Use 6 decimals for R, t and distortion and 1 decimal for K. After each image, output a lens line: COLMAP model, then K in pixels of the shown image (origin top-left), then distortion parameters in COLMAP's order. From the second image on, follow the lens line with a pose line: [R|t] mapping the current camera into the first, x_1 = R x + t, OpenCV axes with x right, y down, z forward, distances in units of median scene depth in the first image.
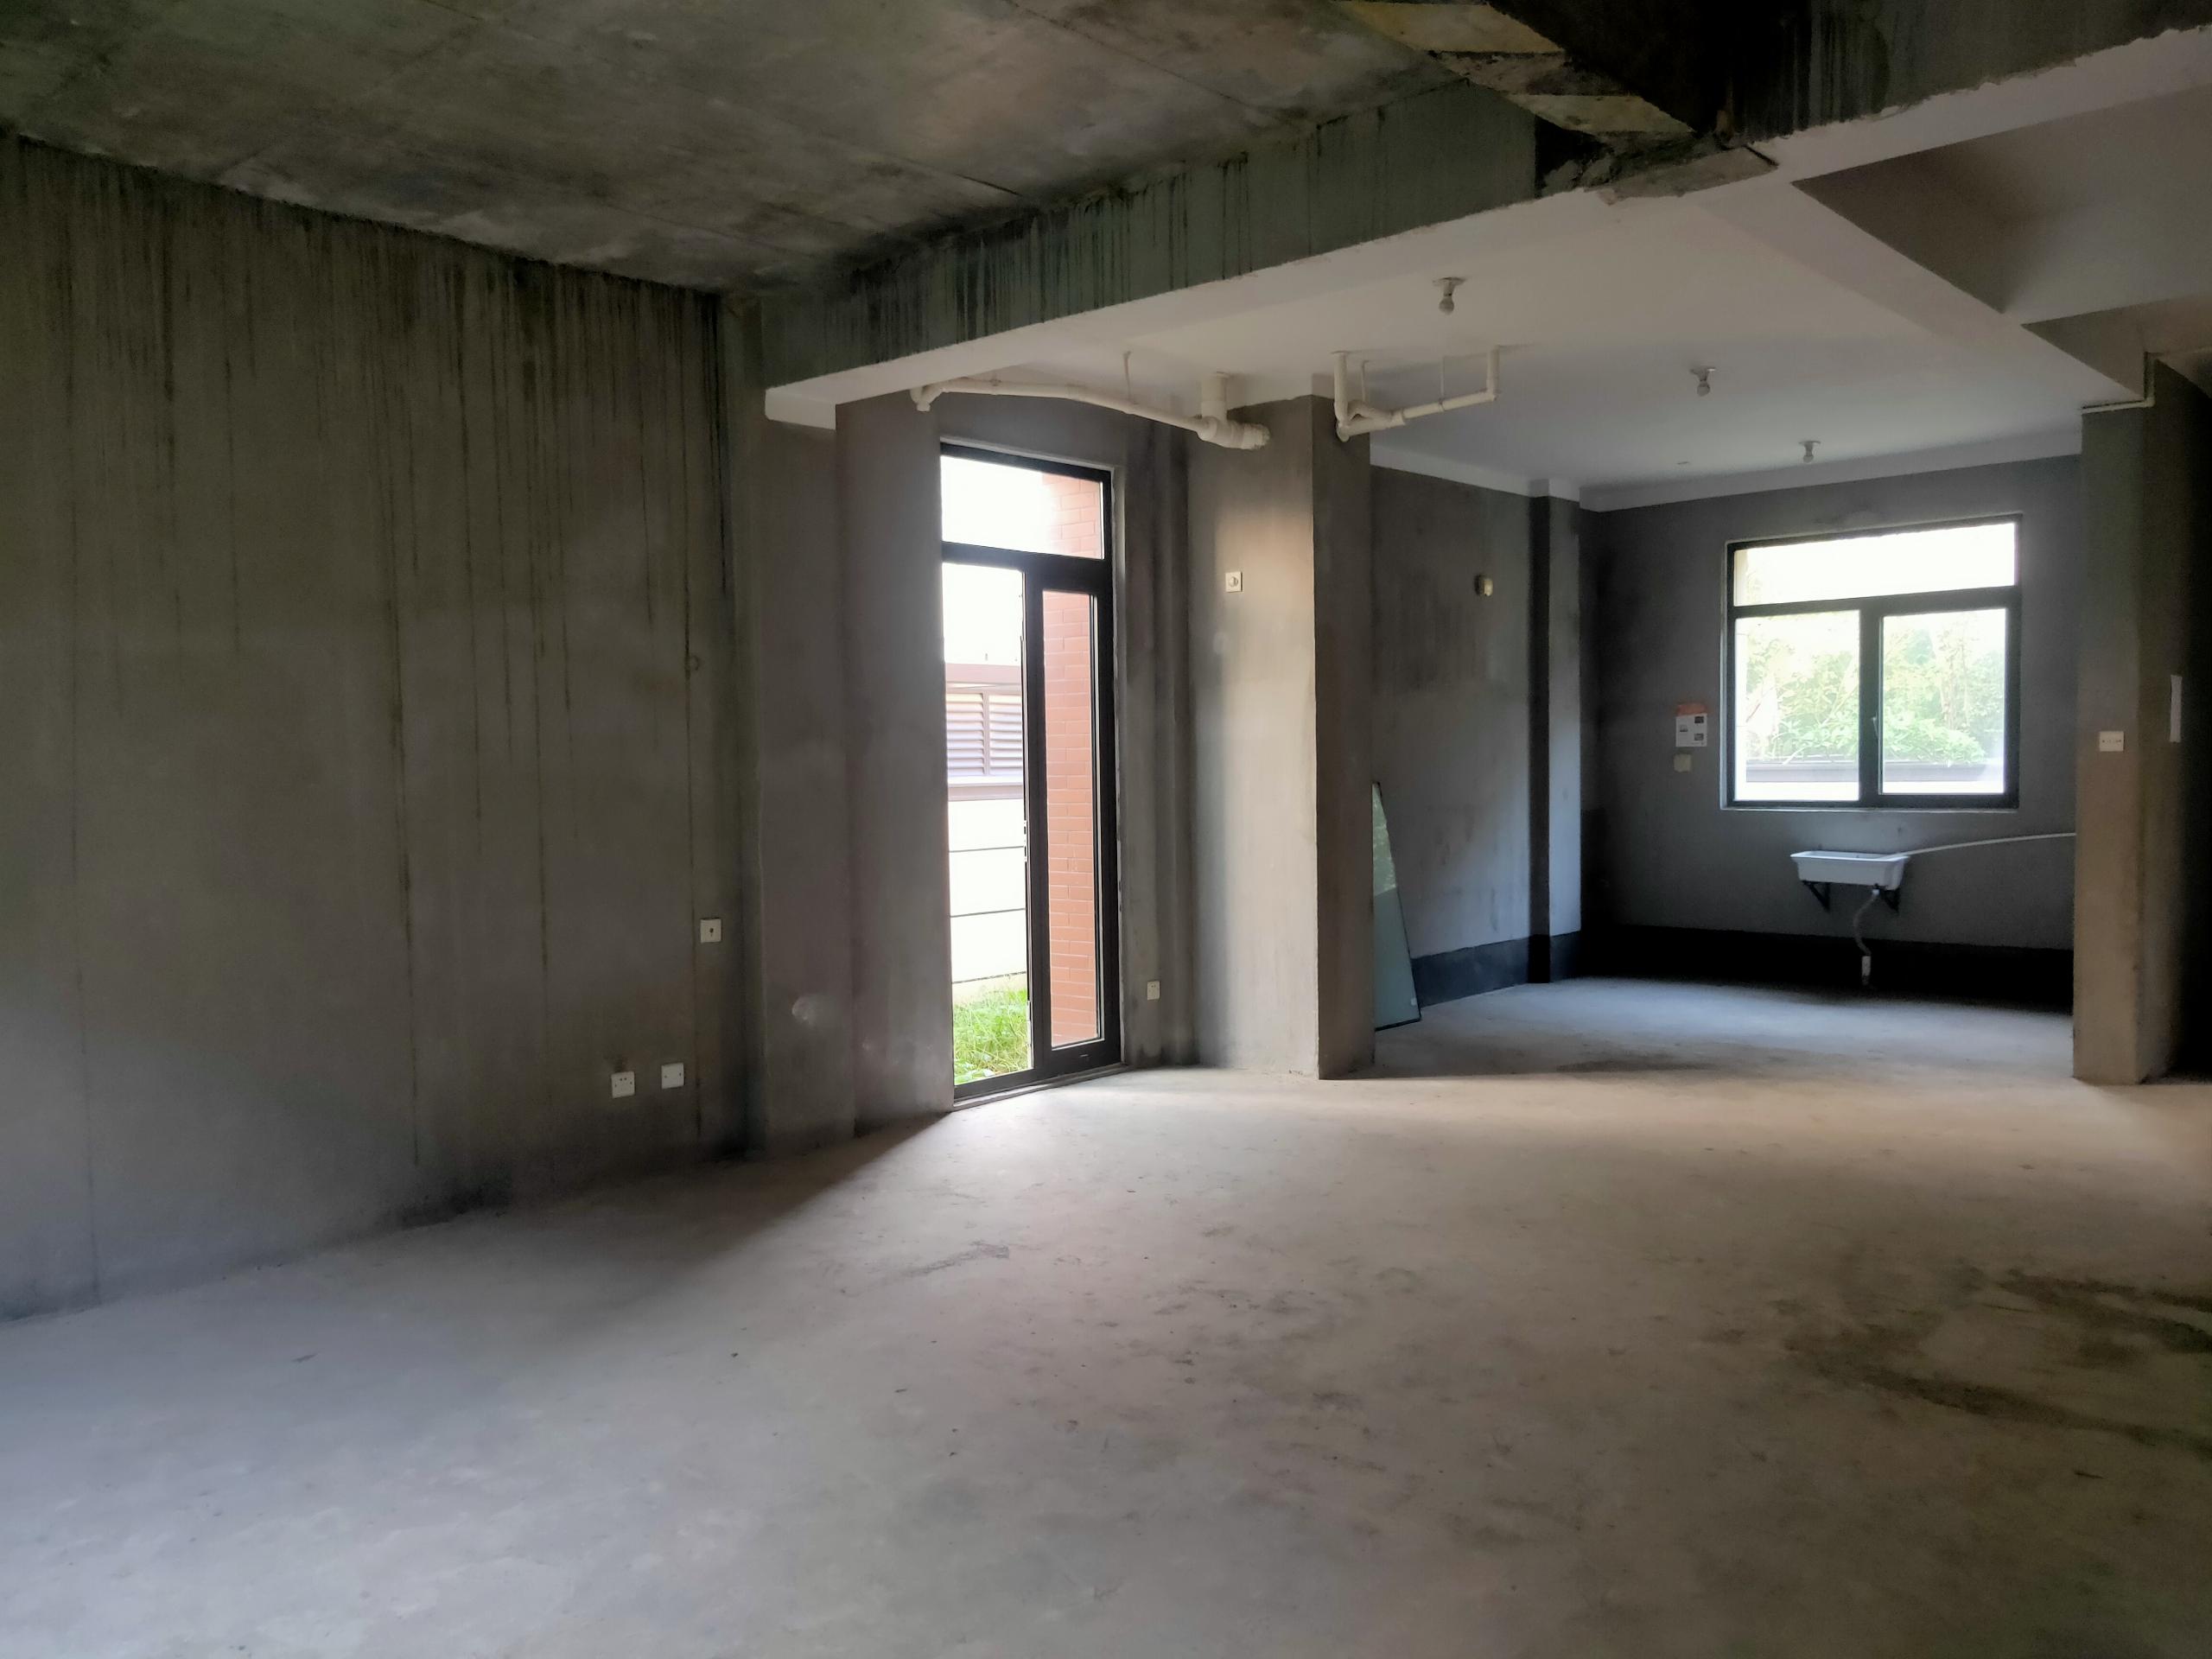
lens RADIAL K [[1677.1, 0, 1104.2], [0, 1677.1, 840.7], [0, 0, 1]] dist [0.046285, -0.045729]
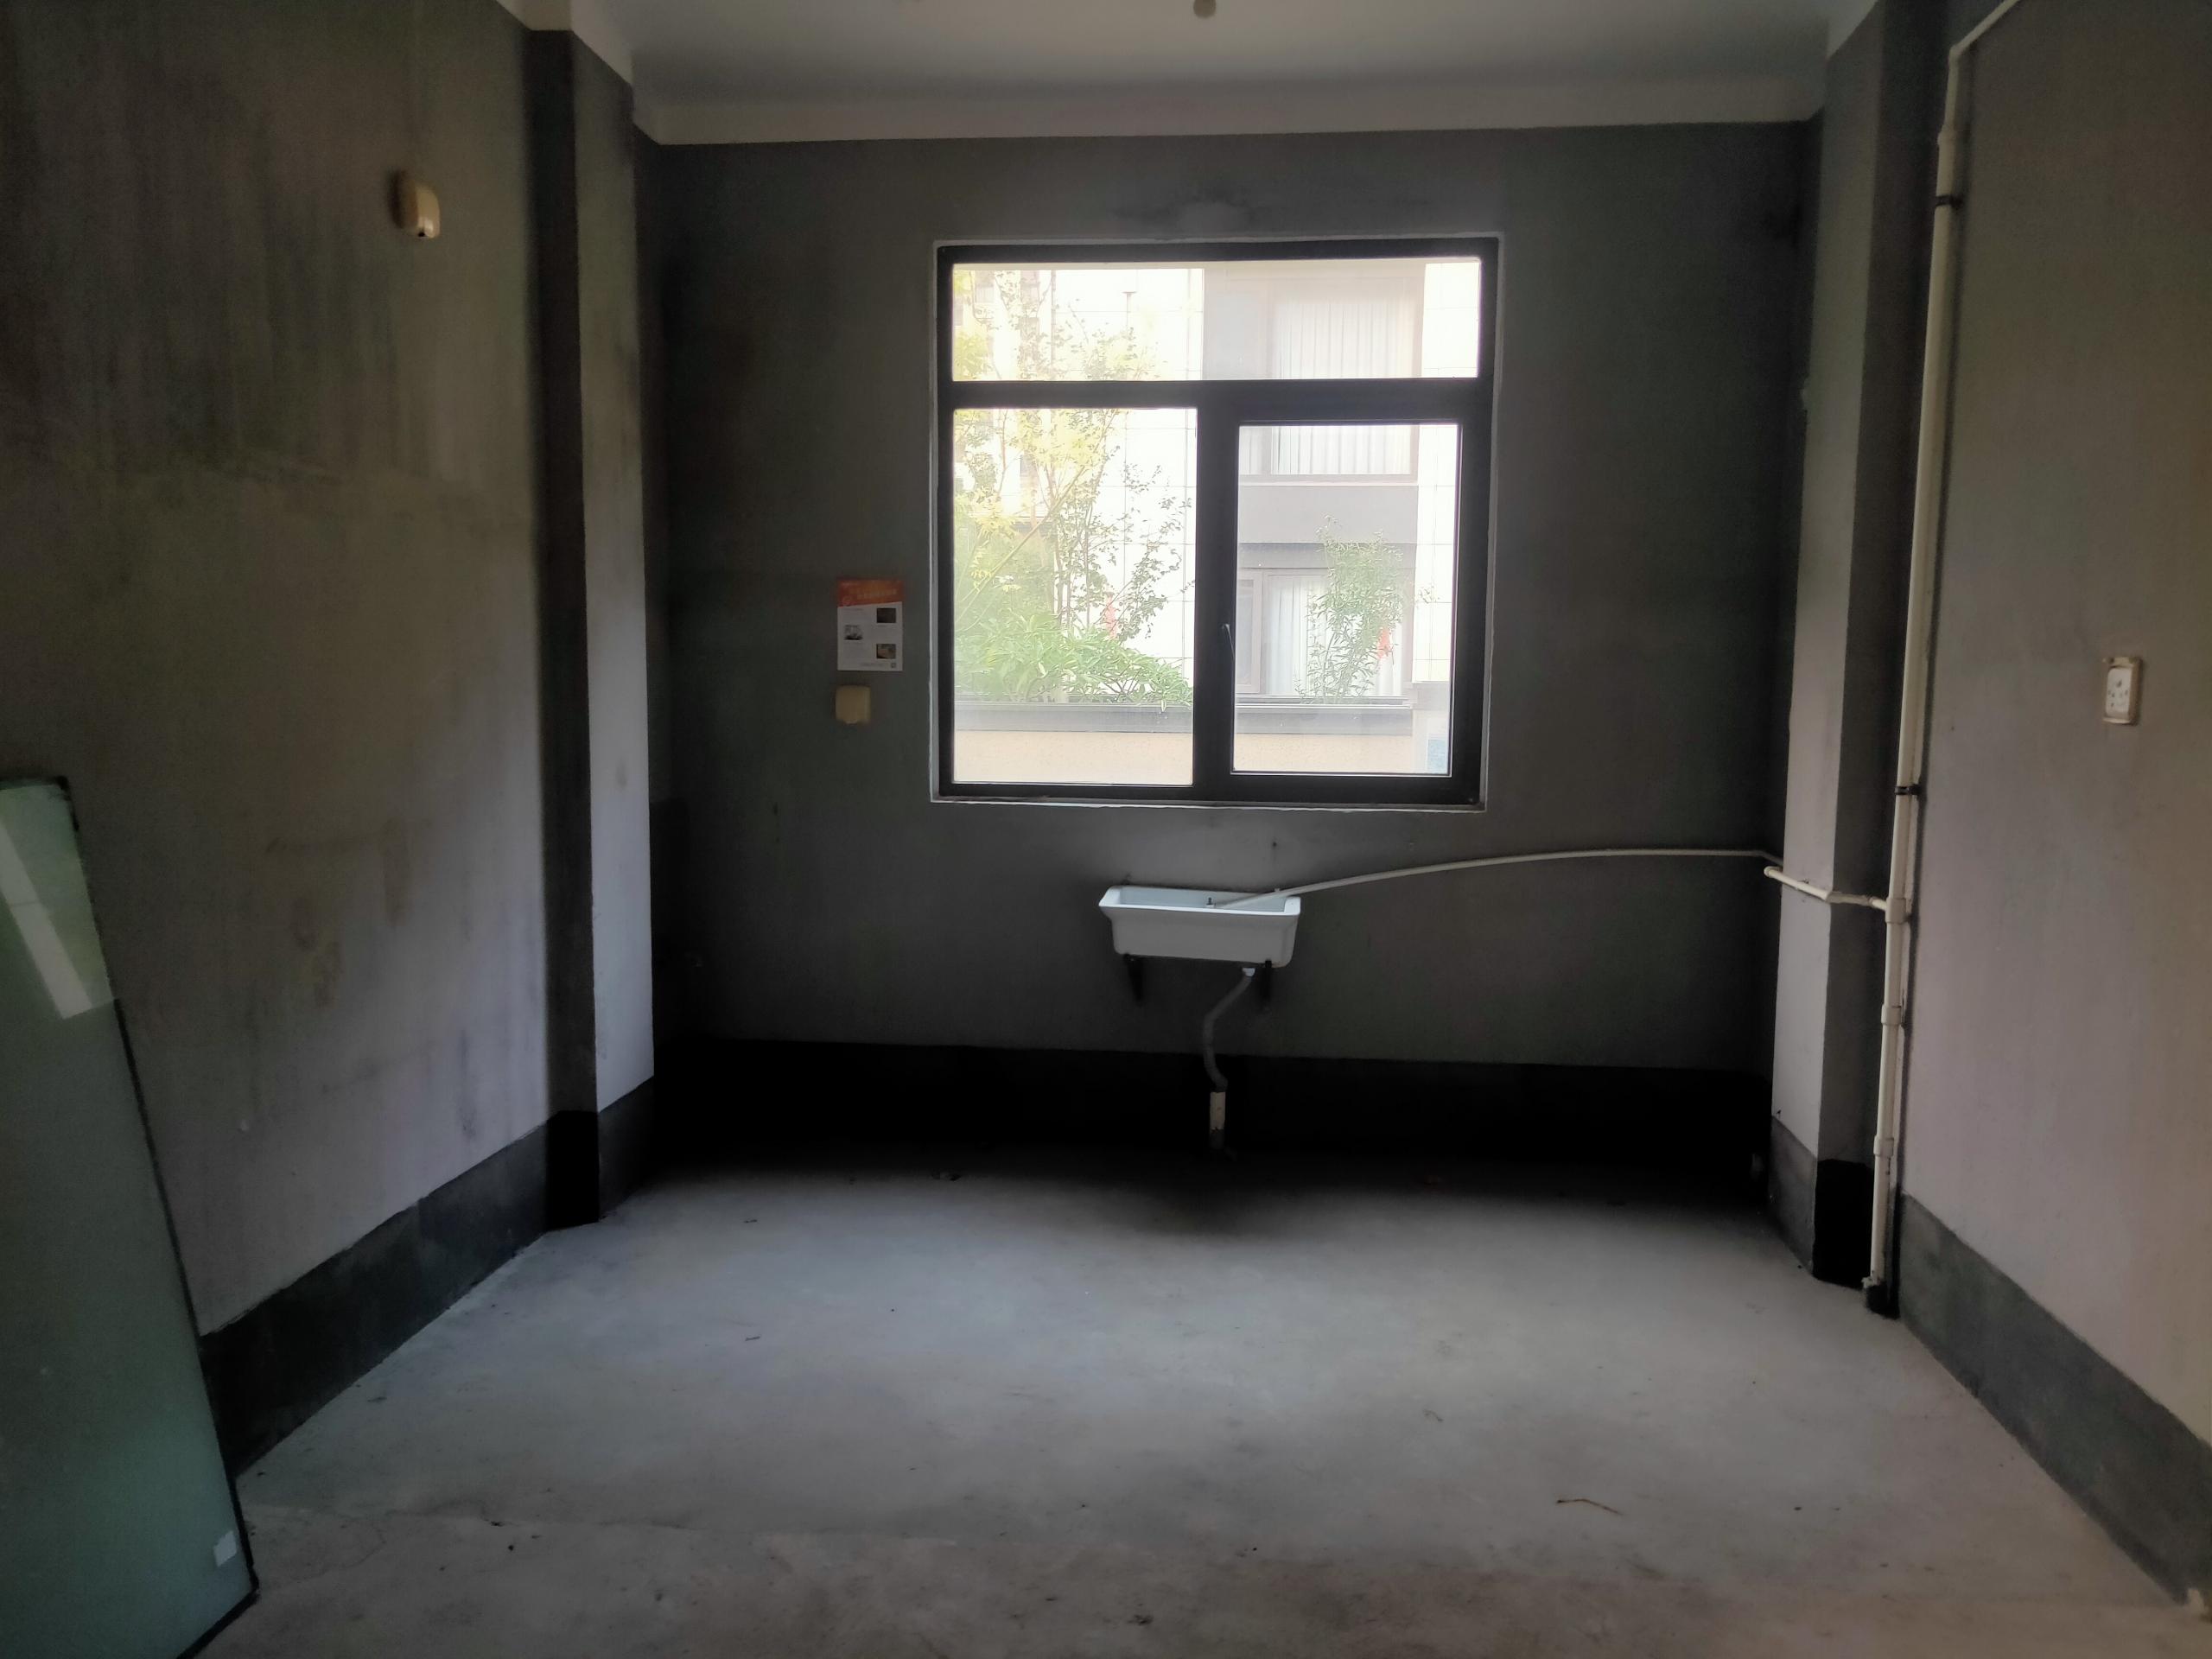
lens RADIAL K [[1677.1, 0, 1104.2], [0, 1677.1, 840.7], [0, 0, 1]] dist [0.046285, -0.045729]
pose [[0.802124, -0.037274, 0.595994, 0.120711], [0.006383, 0.998528, 0.053858, -0.034618], [-0.597124, -0.039397, 0.801181, 0.604709]]
